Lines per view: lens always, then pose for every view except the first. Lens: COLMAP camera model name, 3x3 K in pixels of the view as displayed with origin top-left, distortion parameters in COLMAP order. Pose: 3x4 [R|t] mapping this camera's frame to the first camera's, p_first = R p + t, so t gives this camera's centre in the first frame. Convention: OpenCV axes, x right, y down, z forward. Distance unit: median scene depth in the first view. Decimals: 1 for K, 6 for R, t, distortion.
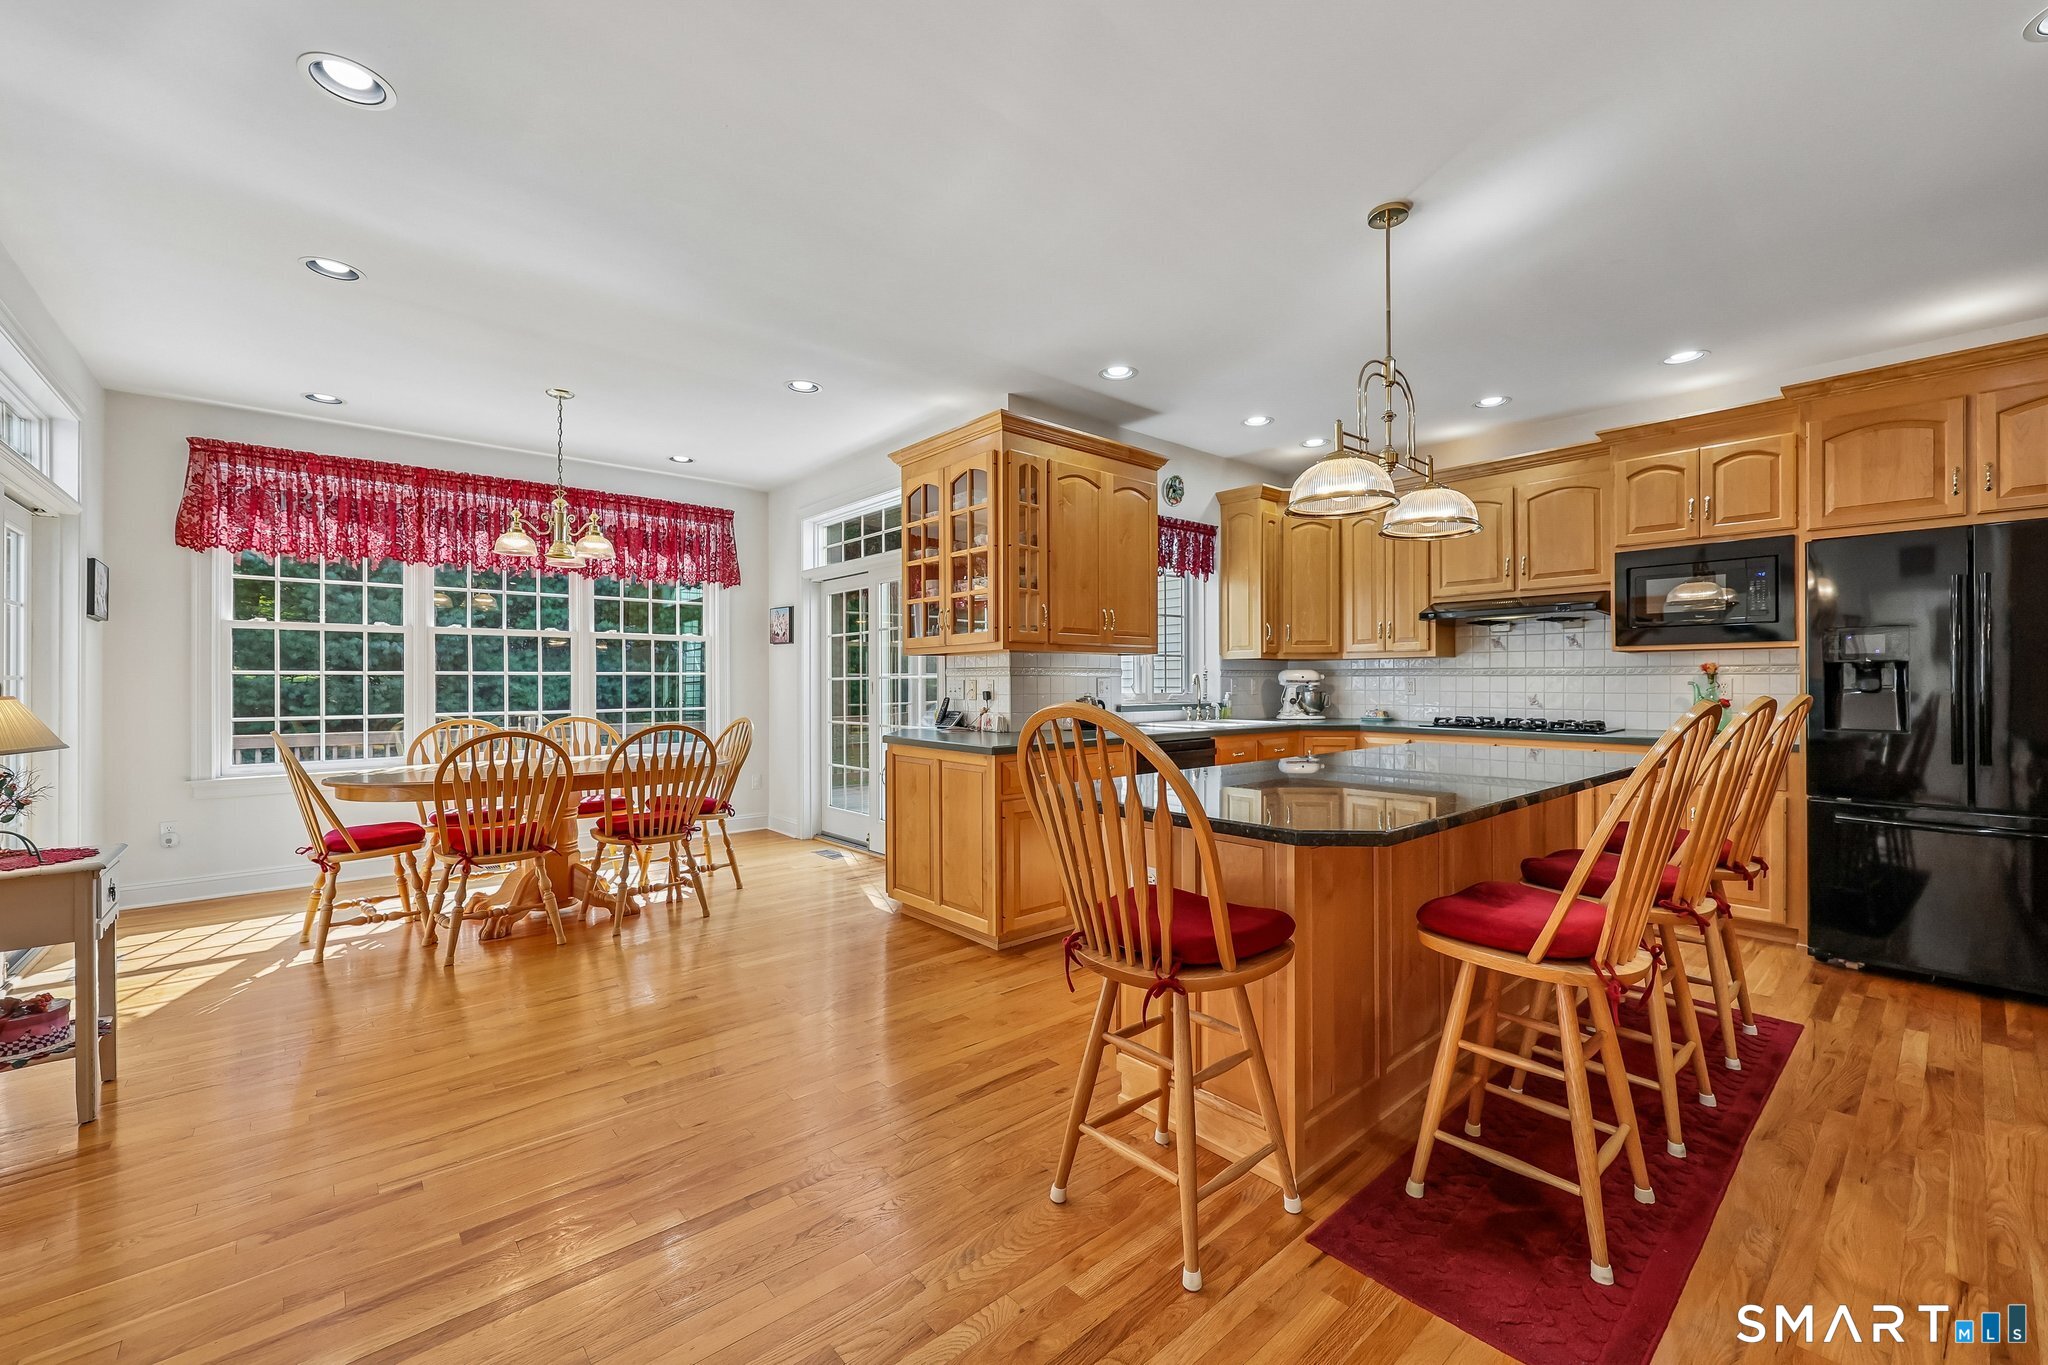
lens RADIAL K [[827.1, 0, 1027.6], [0, 827.1, 685.2], [0, 0, 1]] dist [-0.002982, -0.000097]
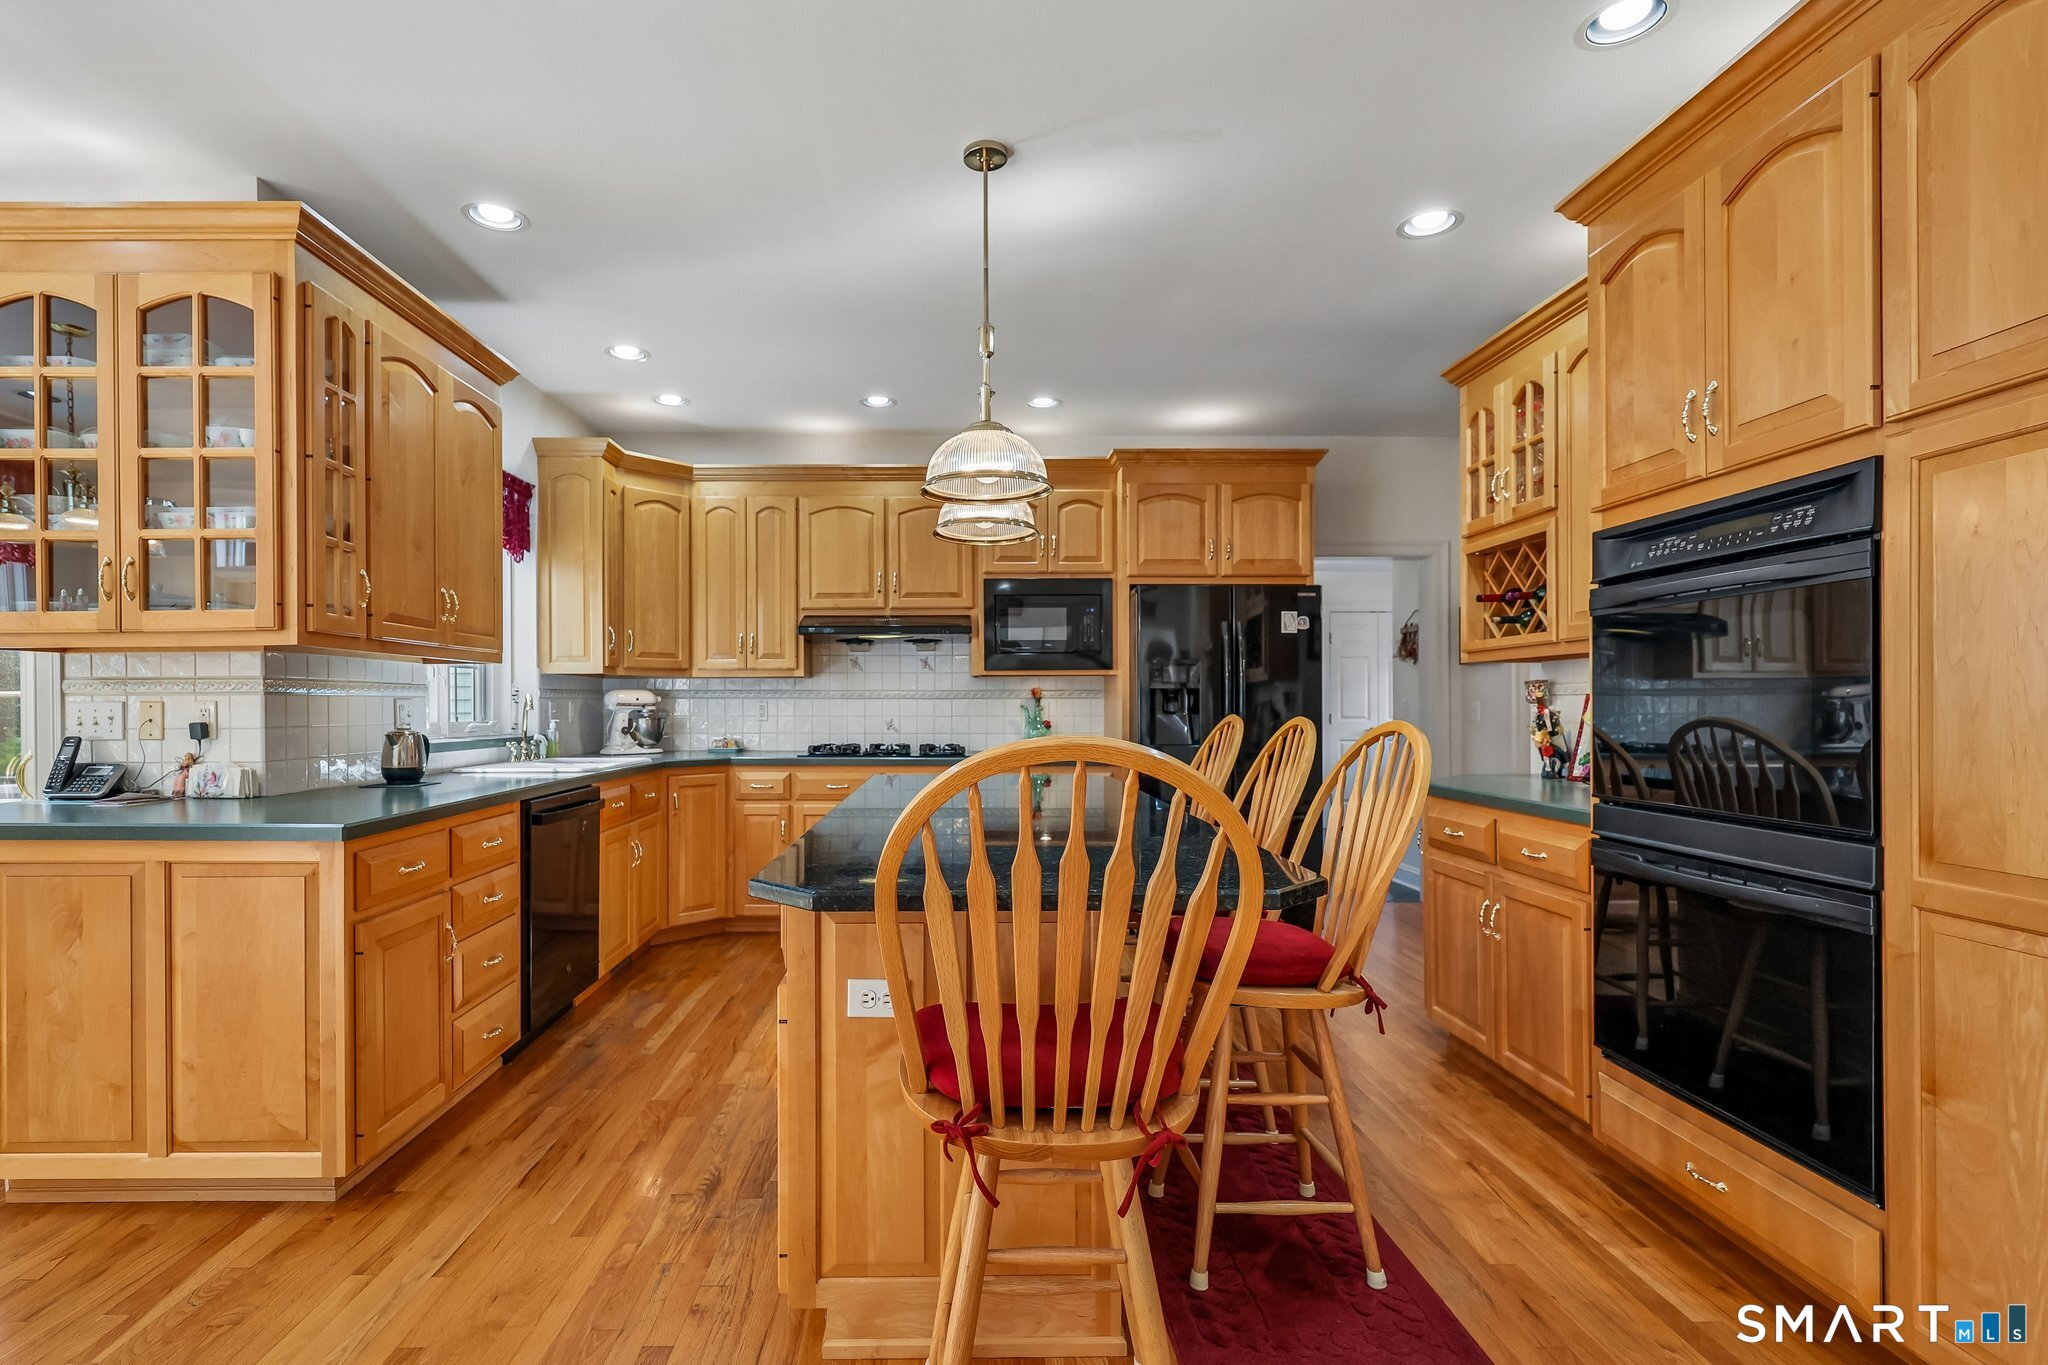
lens RADIAL K [[982.0, 0, 961.5], [0, 982.0, 704.4], [0, 0, 1]] dist [0.004041, -0.000618]
pose [[0.649128, 0.001124, 0.760678, -0.211618], [0.003919, 0.999981, -0.004822, 0.000694], [-0.760669, 0.006111, 0.649111, 0.219507]]
